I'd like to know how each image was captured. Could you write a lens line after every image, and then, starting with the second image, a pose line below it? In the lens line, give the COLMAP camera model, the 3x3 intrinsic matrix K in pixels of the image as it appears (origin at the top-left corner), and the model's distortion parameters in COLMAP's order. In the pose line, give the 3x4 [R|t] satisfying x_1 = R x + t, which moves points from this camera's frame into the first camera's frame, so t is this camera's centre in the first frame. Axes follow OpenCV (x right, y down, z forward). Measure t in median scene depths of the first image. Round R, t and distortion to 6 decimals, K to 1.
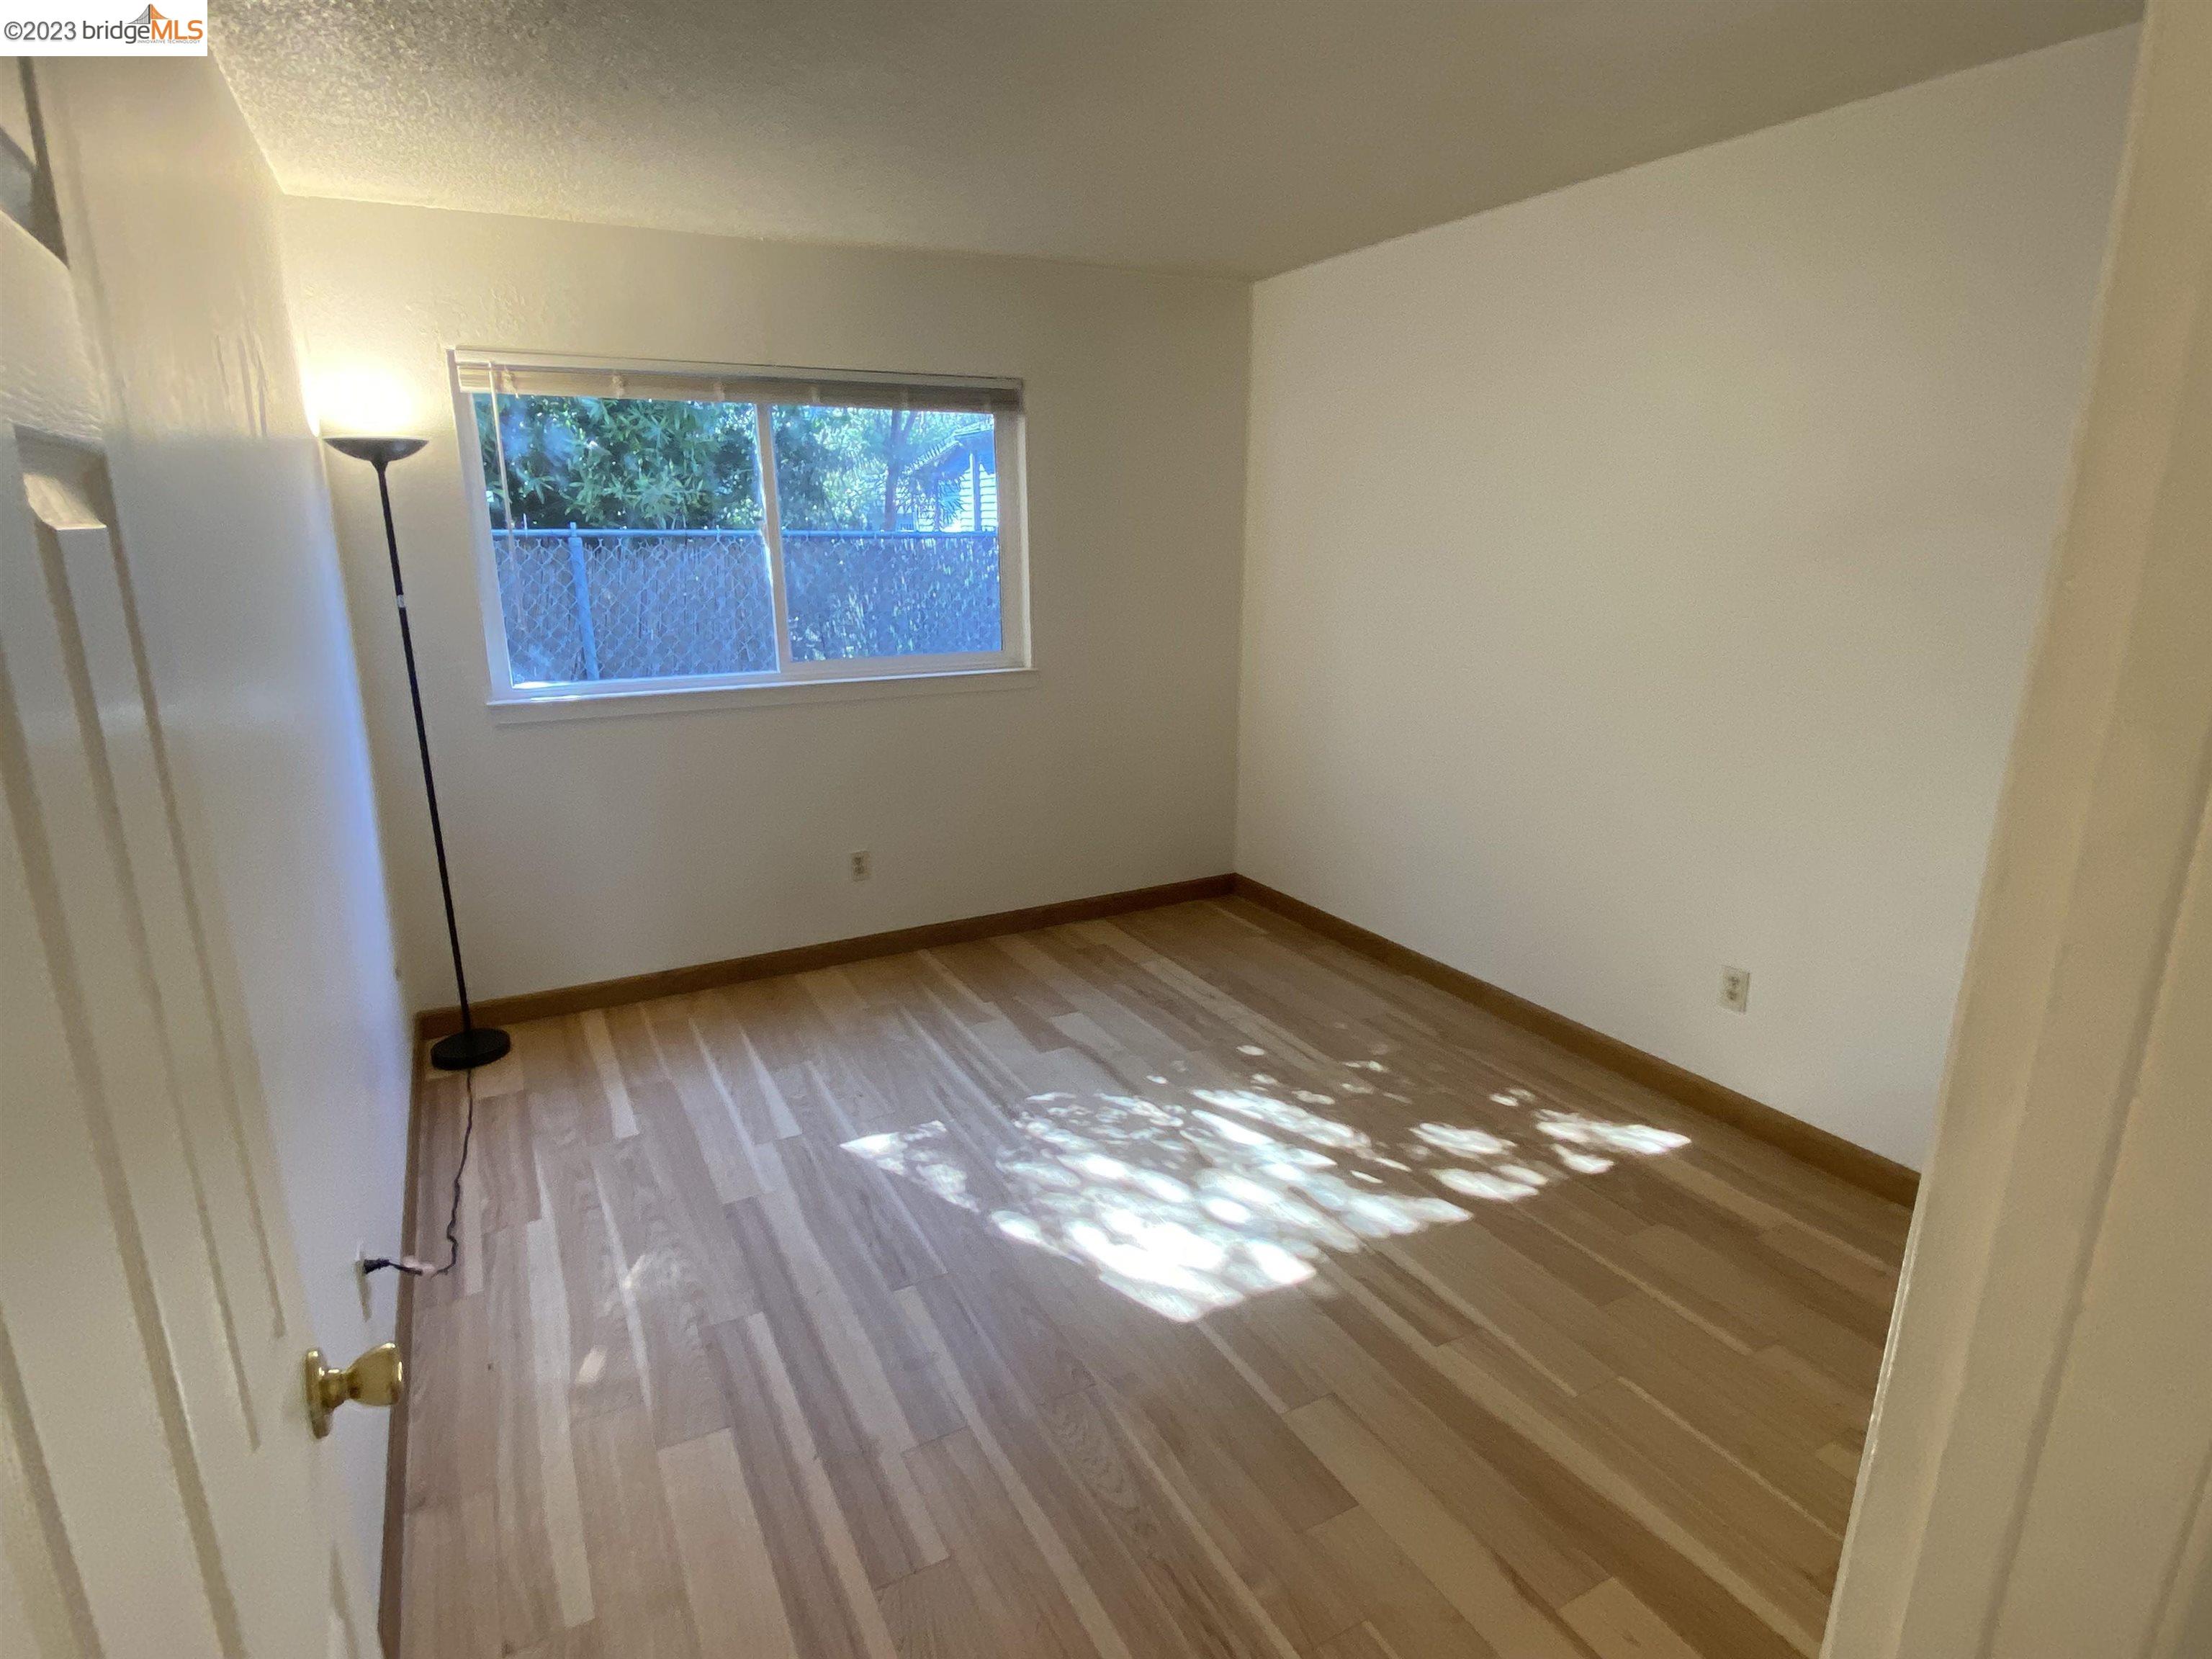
lens RADIAL K [[1180.8, 0, 1097.1], [0, 1180.8, 824.5], [0, 0, 1]] dist [0.032727, -0.033058]
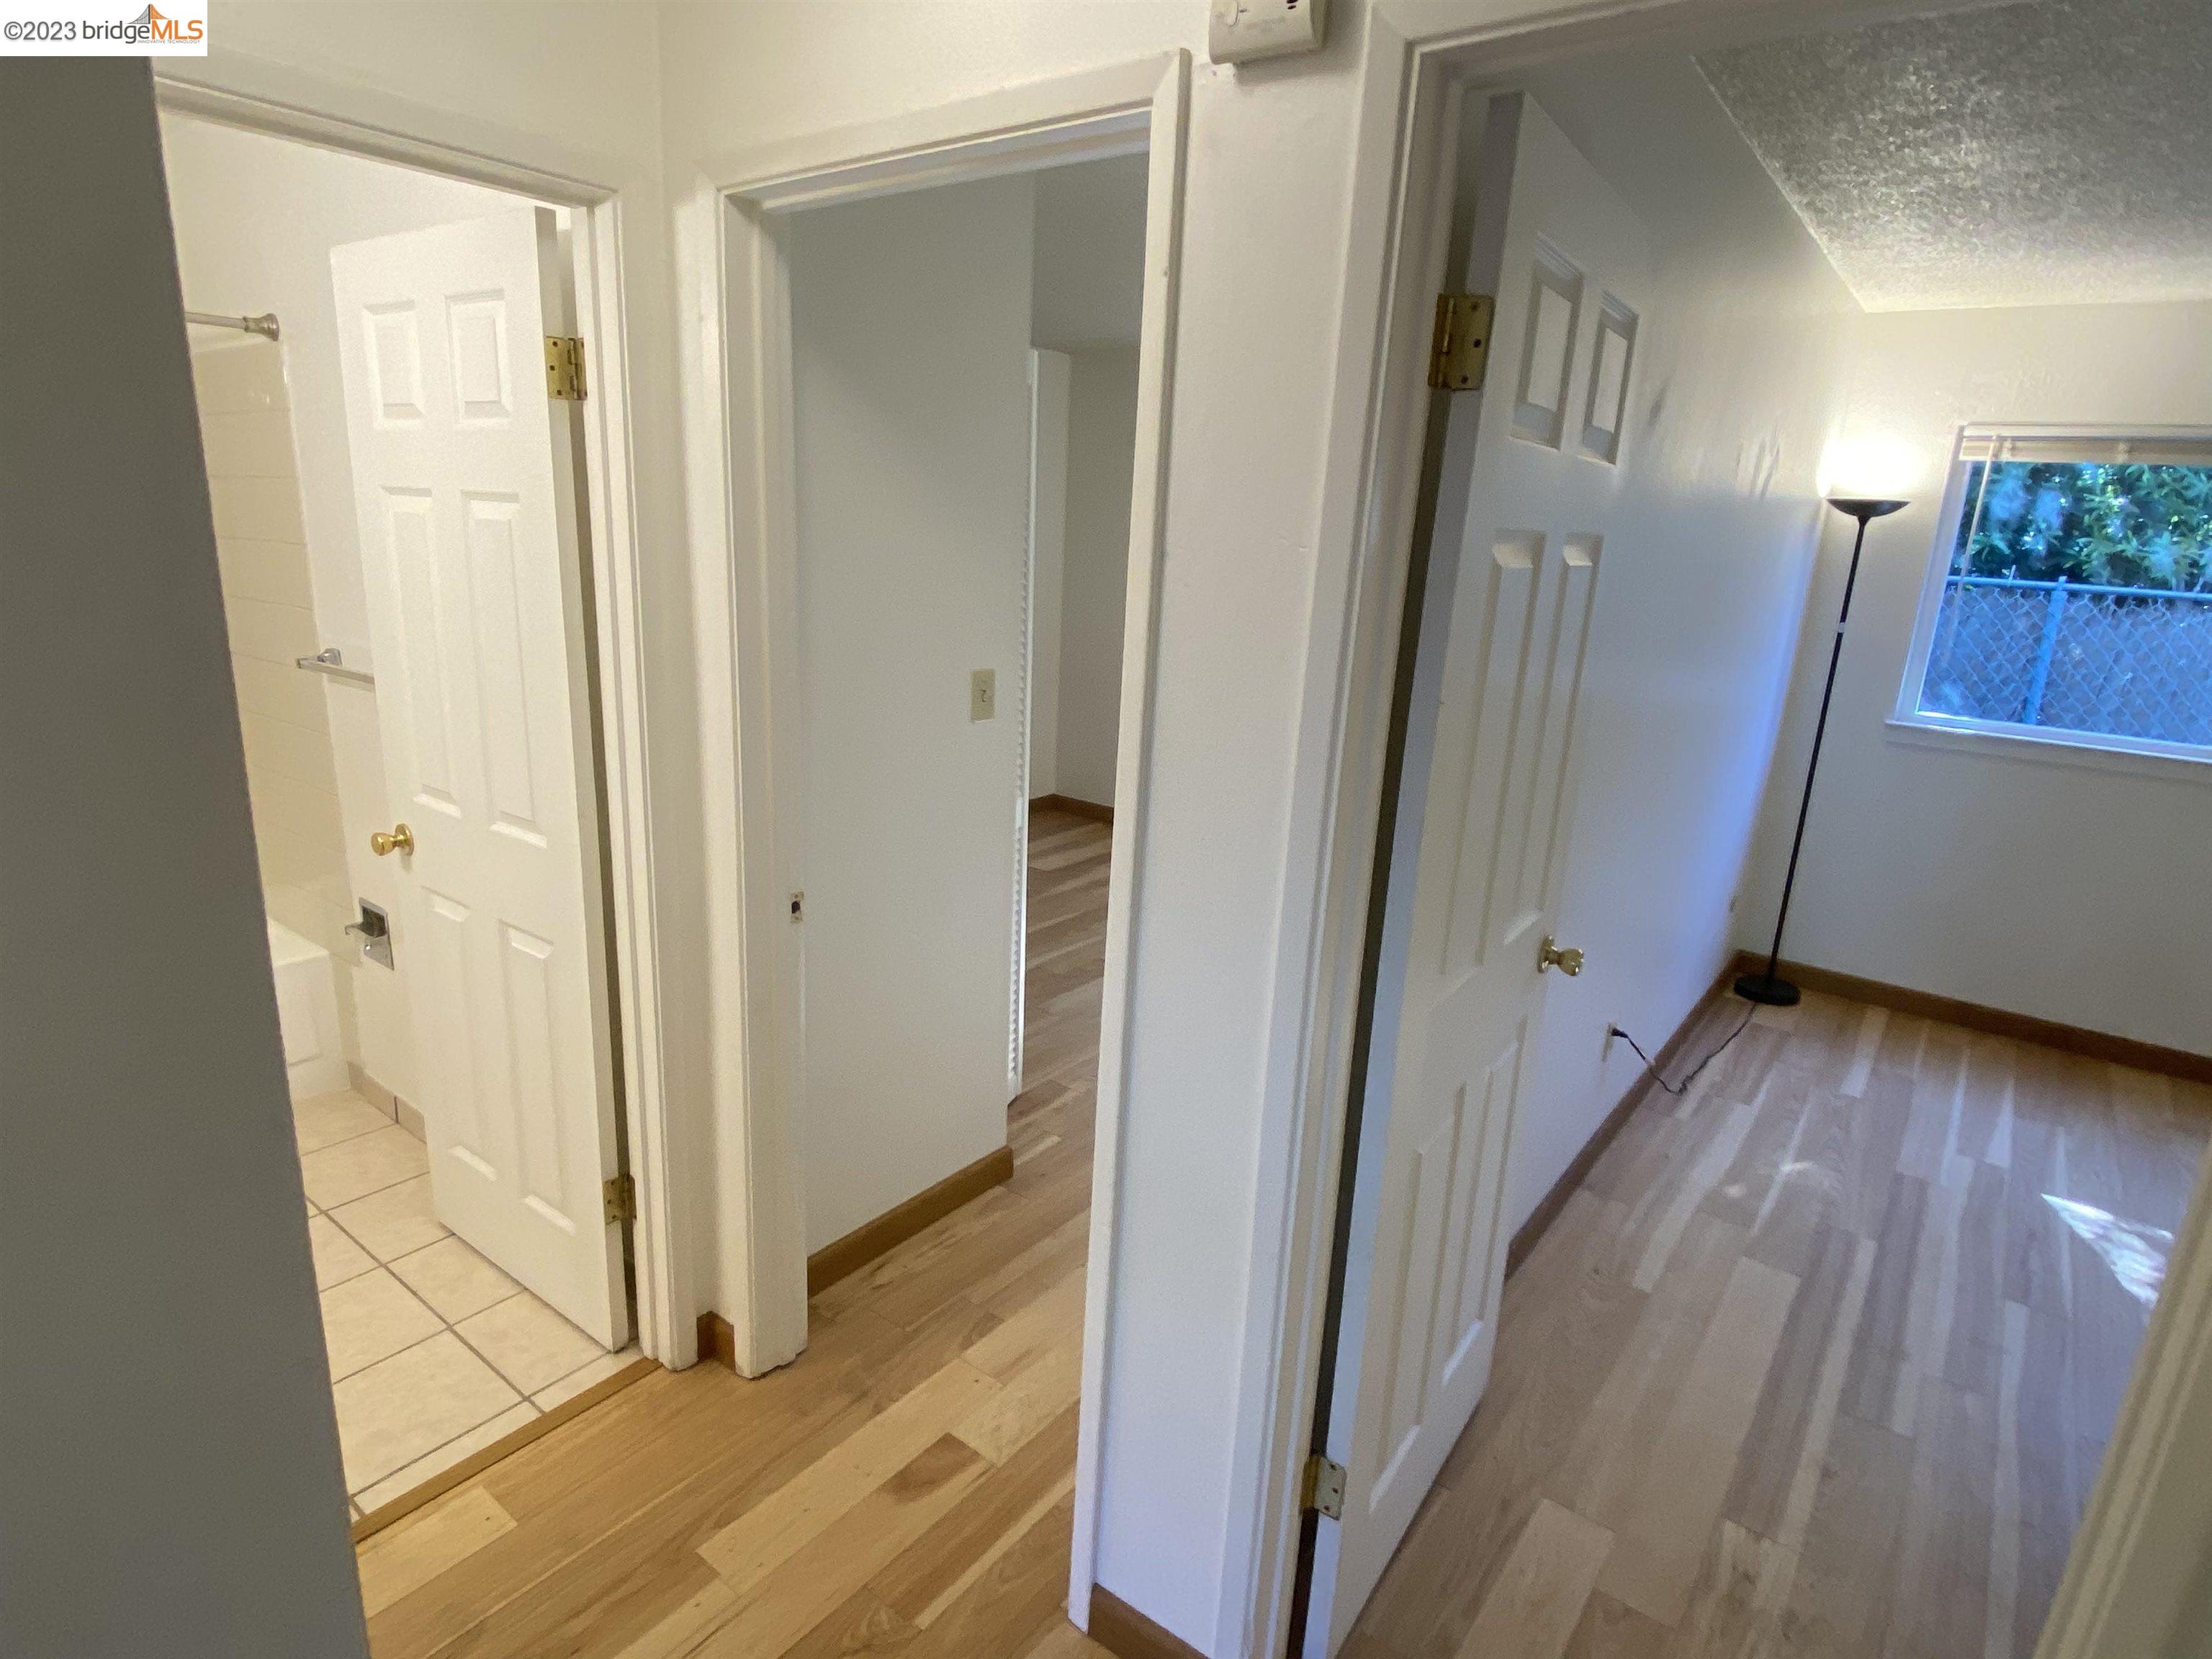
lens RADIAL K [[1180.8, 0, 1097.1], [0, 1180.8, 824.5], [0, 0, 1]] dist [0.032727, -0.033058]
pose [[0.411324, 0.258513, -0.874061, 0.268129], [-0.281950, 0.947993, 0.147696, 0.049477], [0.866785, 0.185691, 0.462820, -0.243809]]
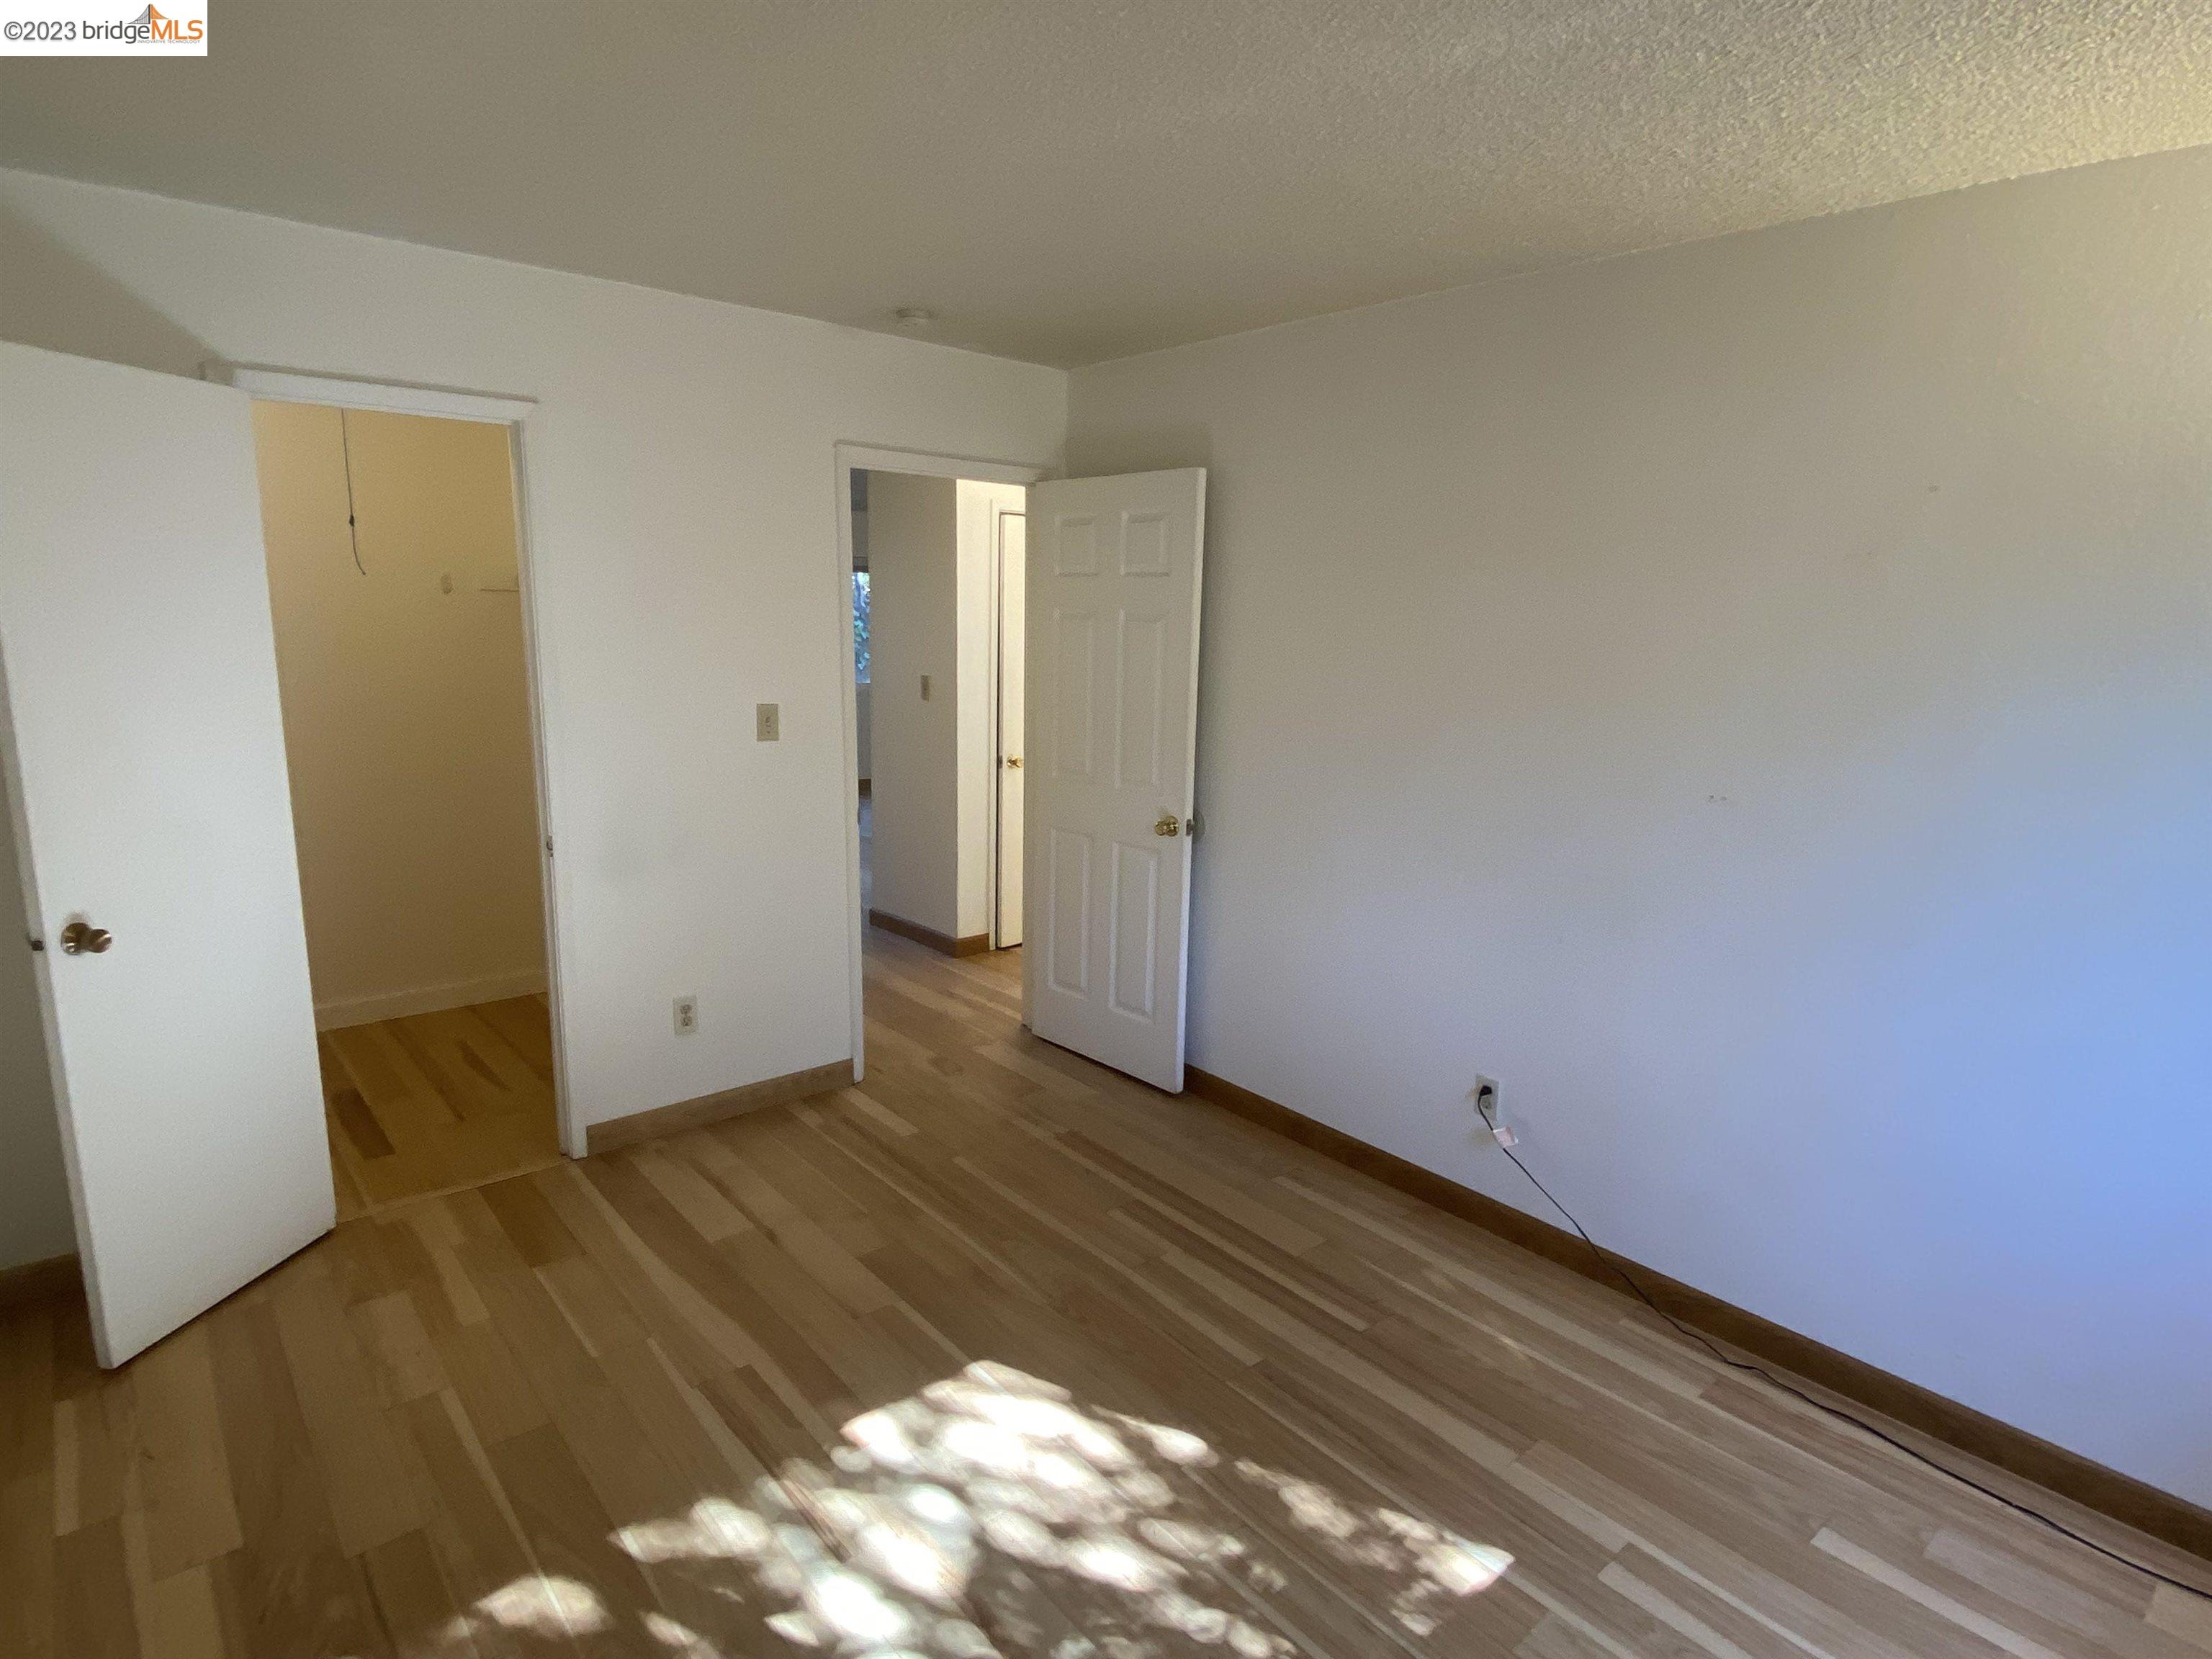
lens RADIAL K [[1180.8, 0, 1097.1], [0, 1180.8, 824.5], [0, 0, 1]] dist [0.032727, -0.033058]
pose [[-0.976806, 0.029485, -0.212086, 0.147770], [-0.064124, 0.904737, 0.421116, -0.384393], [0.204299, 0.424949, -0.881862, 1.417668]]
